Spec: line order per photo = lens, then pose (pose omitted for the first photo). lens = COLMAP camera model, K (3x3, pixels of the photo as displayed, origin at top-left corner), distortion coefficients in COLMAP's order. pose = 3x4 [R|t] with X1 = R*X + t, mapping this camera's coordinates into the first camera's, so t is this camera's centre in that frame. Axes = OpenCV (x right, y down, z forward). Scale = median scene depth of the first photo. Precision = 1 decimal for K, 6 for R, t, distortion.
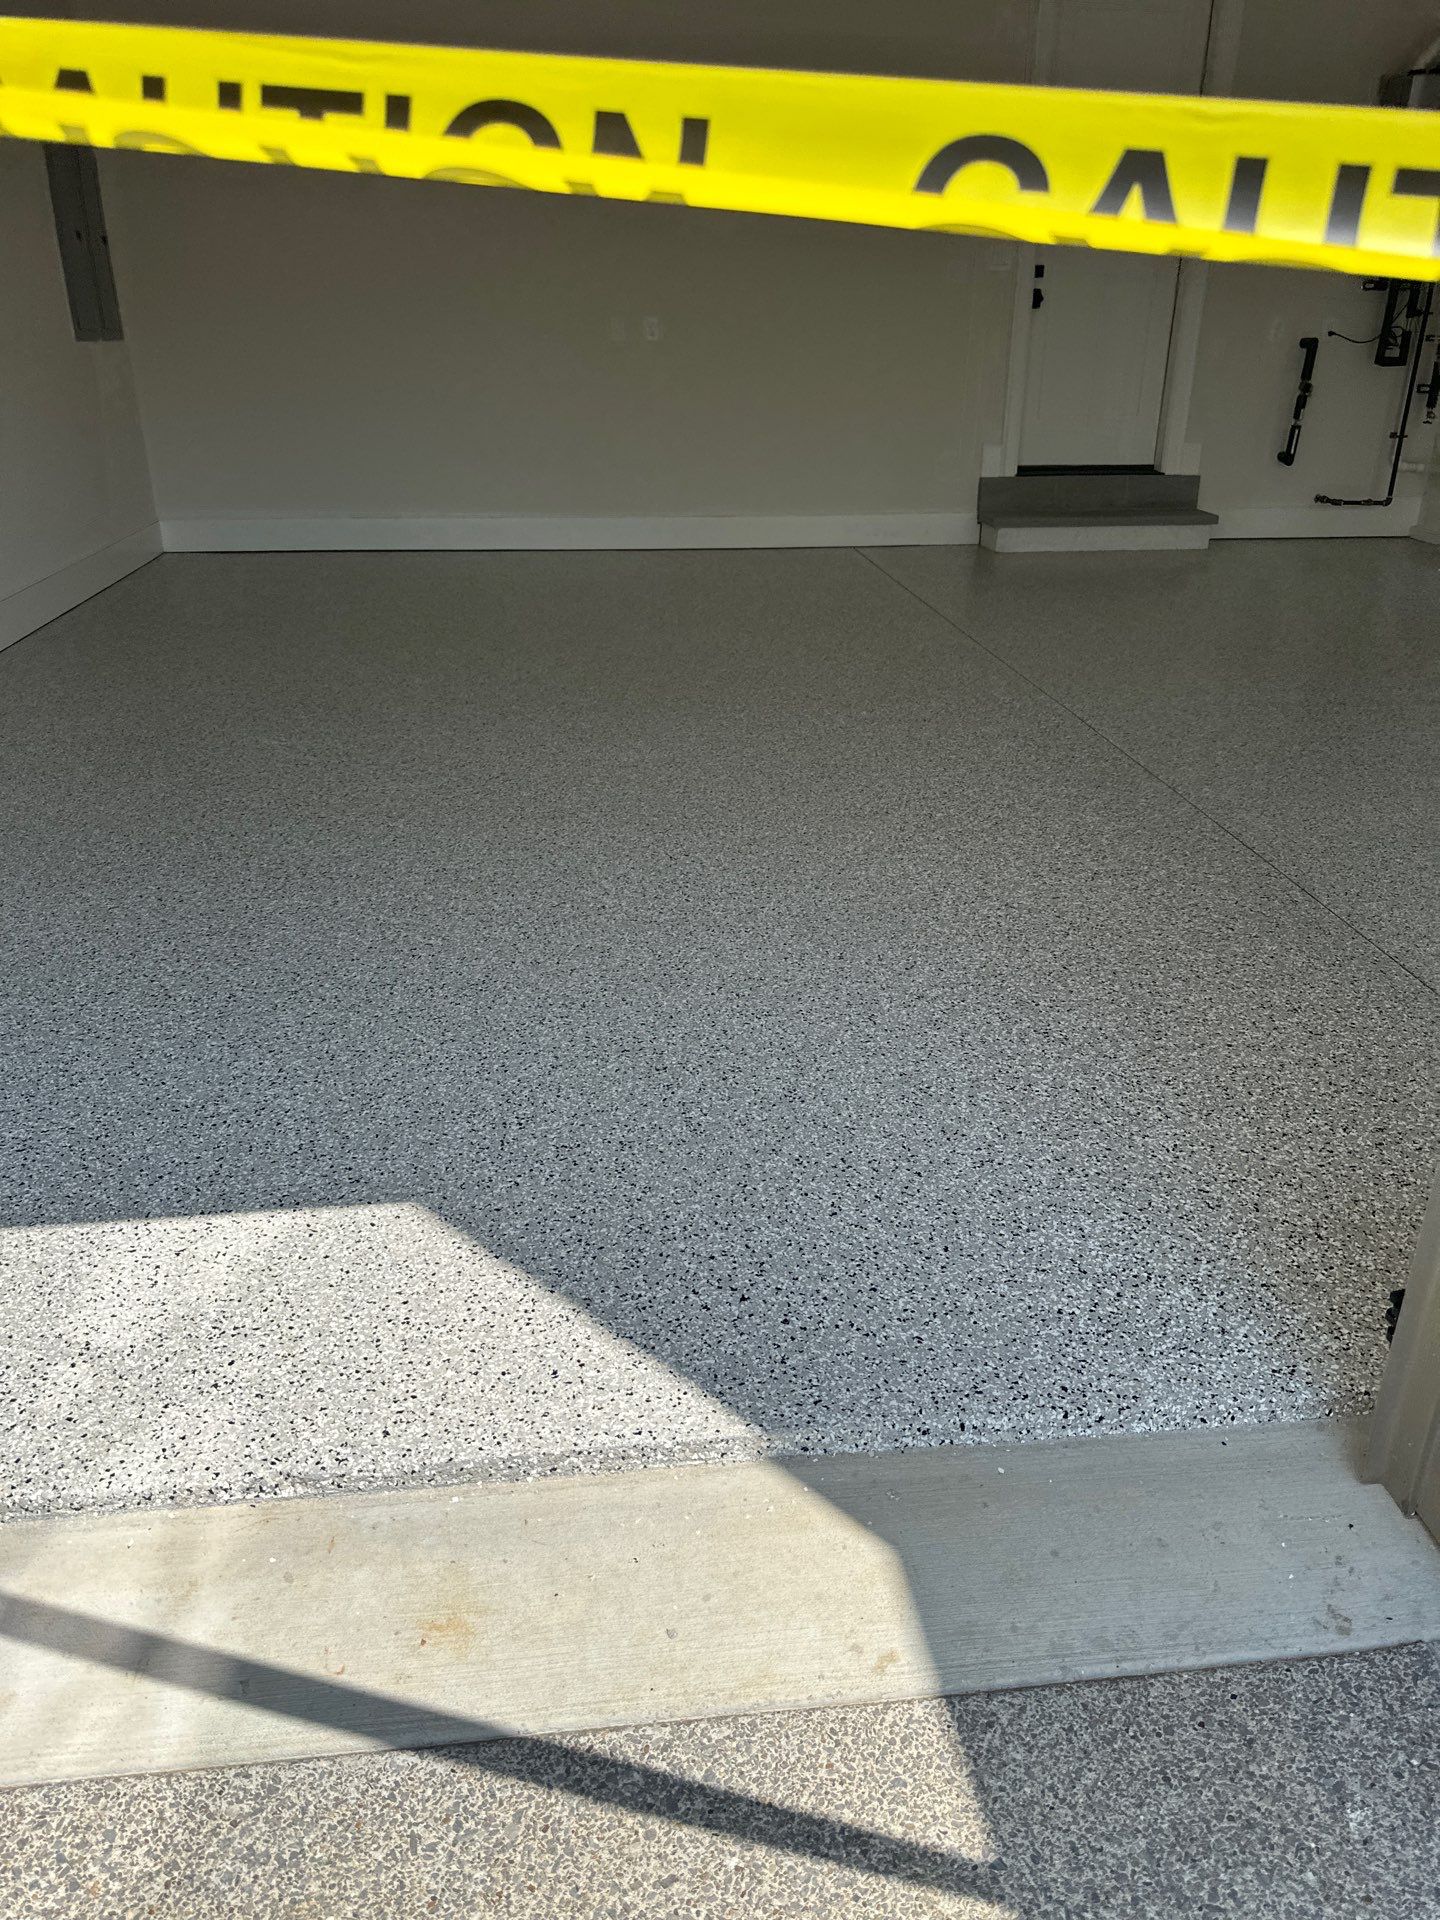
lens RADIAL K [[1387.3, 0, 720.0], [0, 1387.3, 960.0], [0, 0, 1]] dist [0.078306, -0.148408]
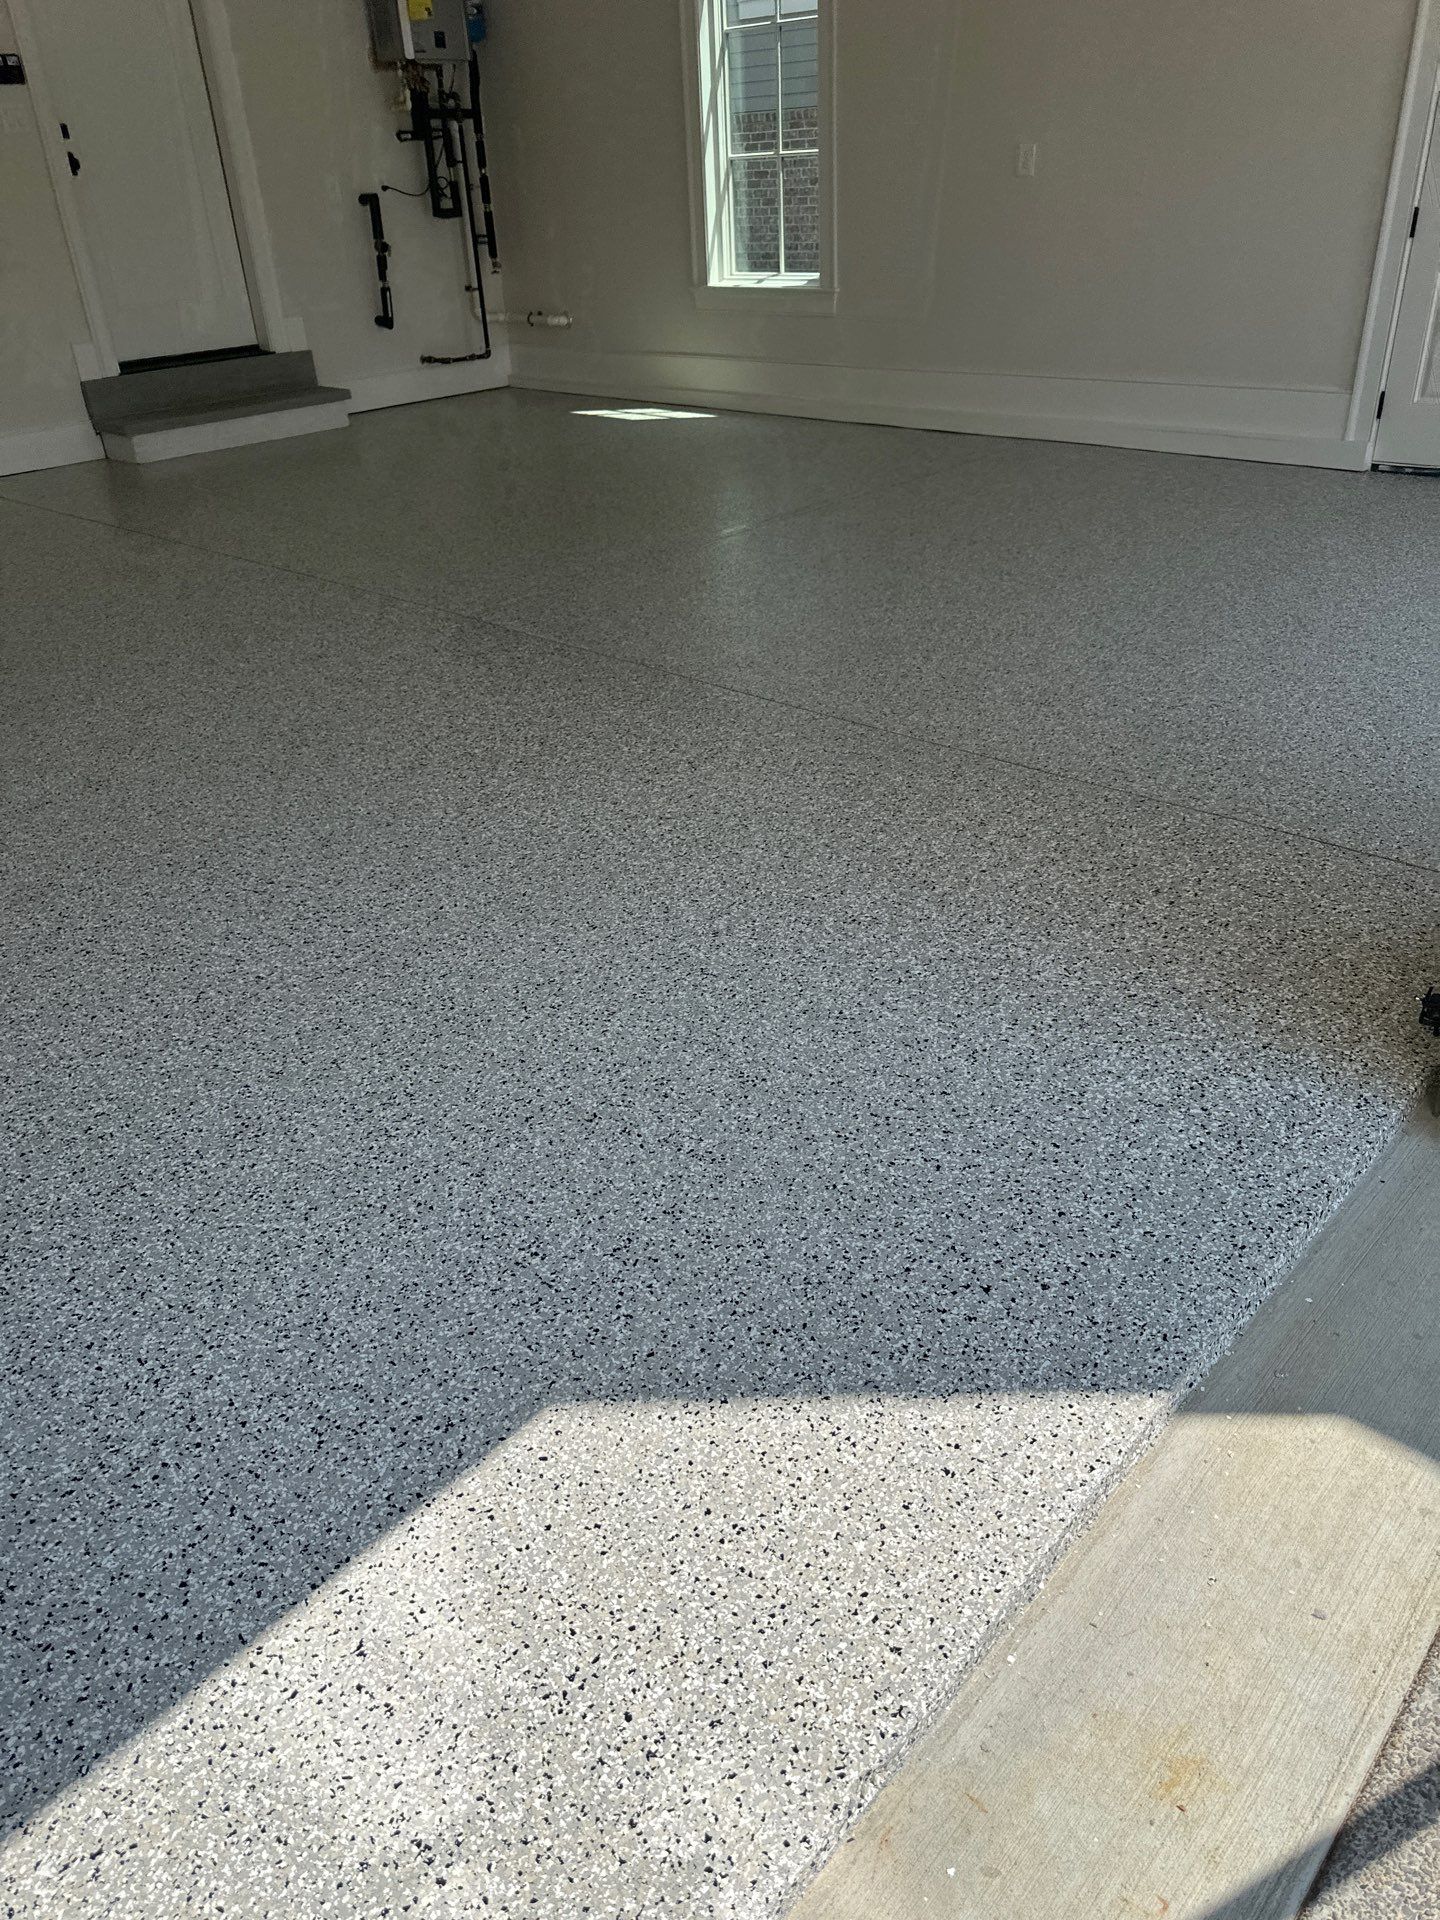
lens RADIAL K [[1414.3, 0, 748.8], [0, 1414.3, 955.2], [0, 0, 1]] dist [0.022323, -0.041900]
pose [[0.738942, -0.359955, 0.569559, -0.404906], [0.319303, 0.931464, 0.174414, -0.124556], [-0.593304, 0.052980, 0.803233, 0.260223]]
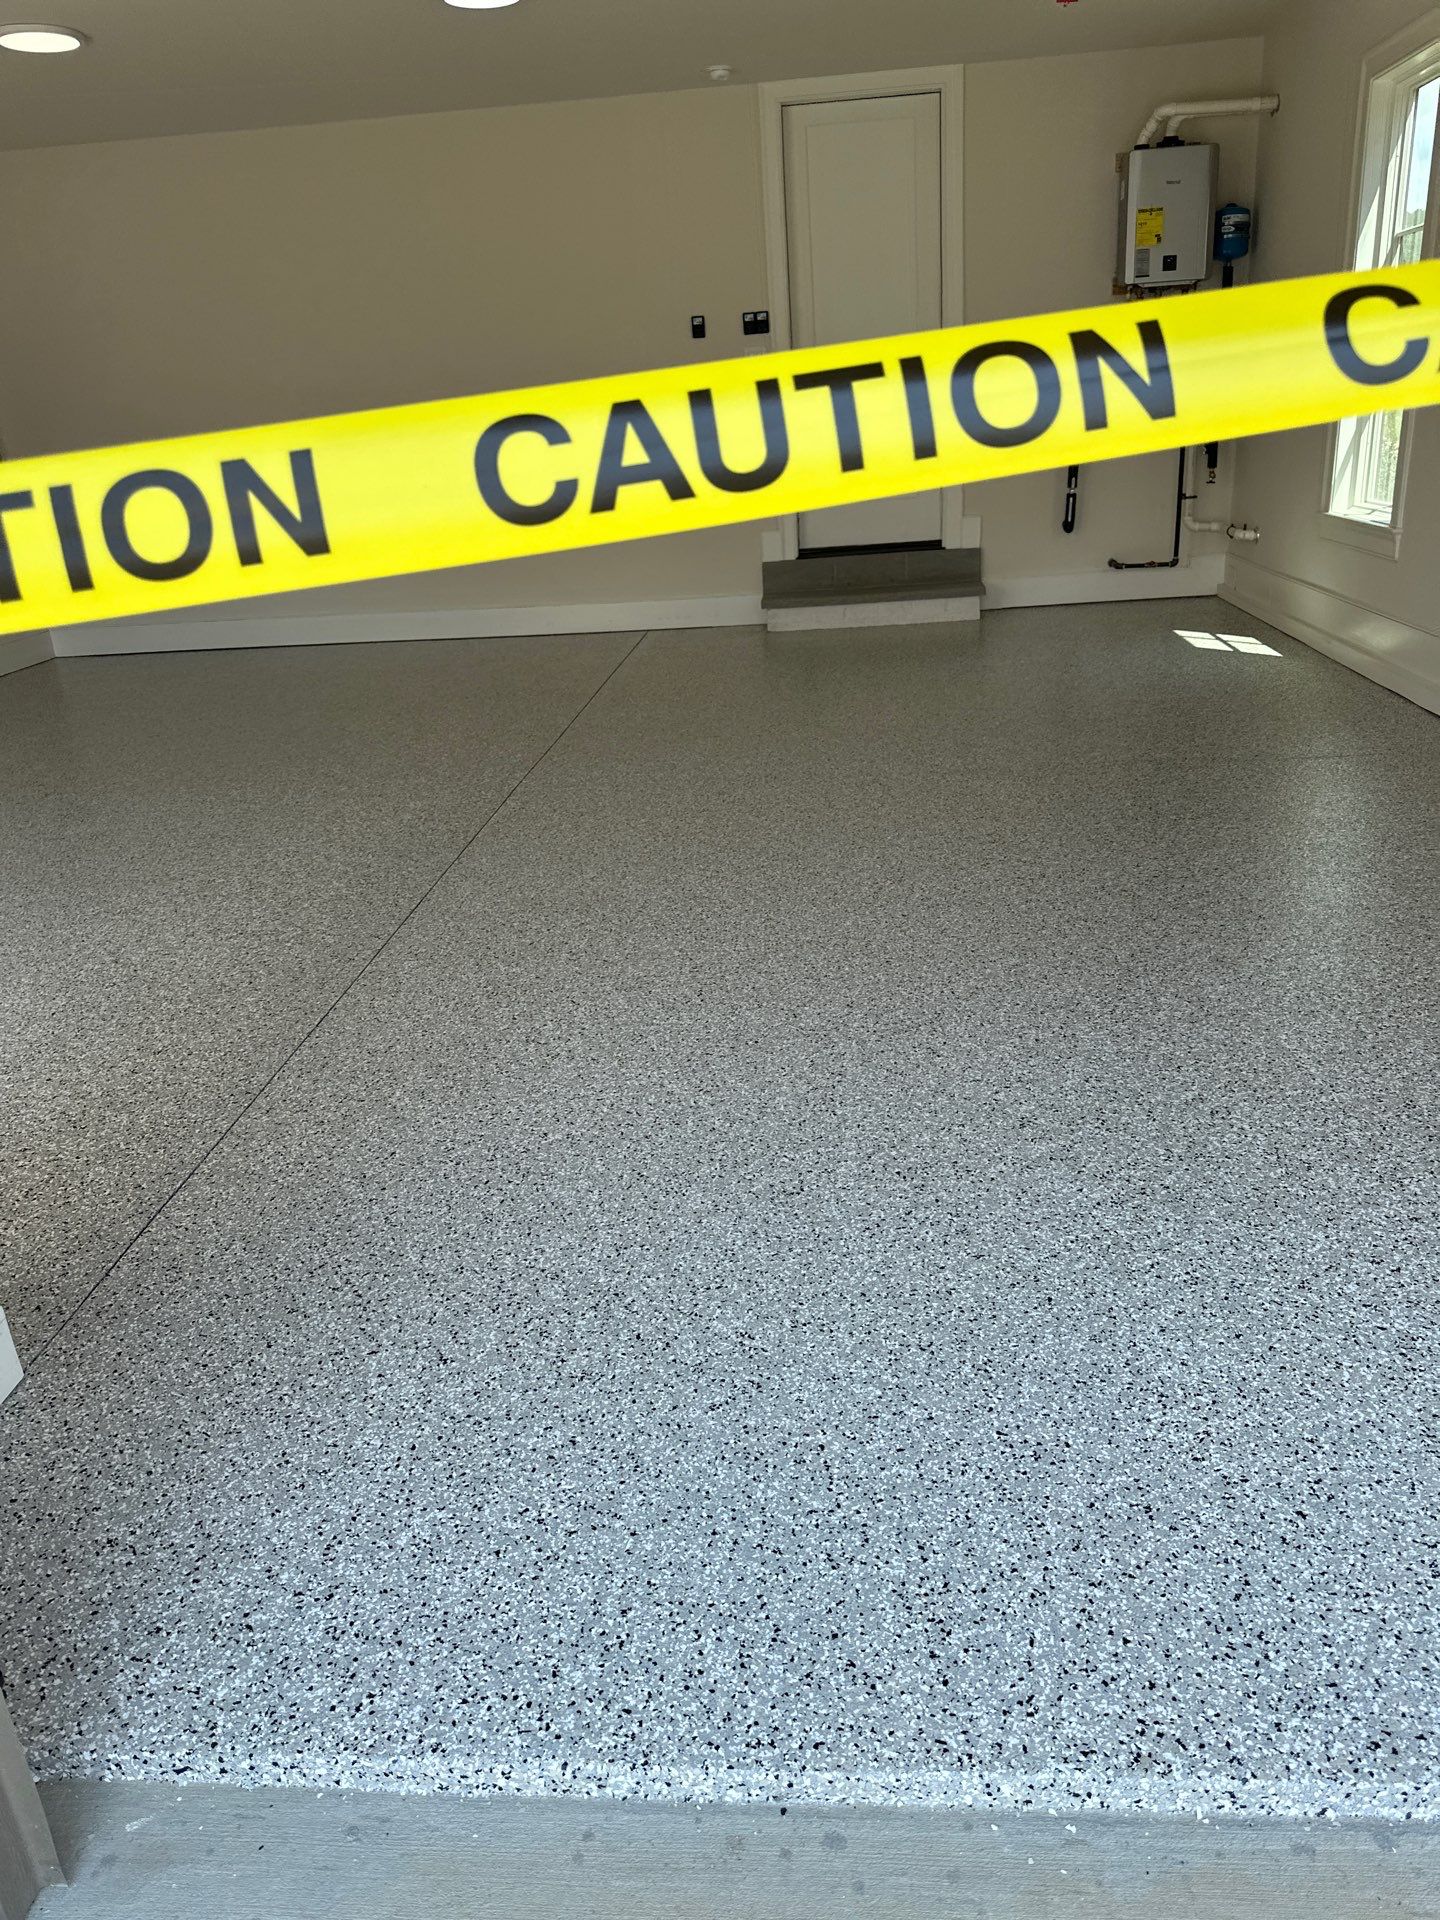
lens RADIAL K [[1343.5, 0, 715.3], [0, 1343.5, 949.4], [0, 0, 1]] dist [0.039645, -0.041326]
pose [[0.976574, 0.008847, -0.214998, 1.163051], [-0.018781, 0.998846, -0.044203, -0.009447], [0.214359, 0.047206, 0.975614, 0.007274]]
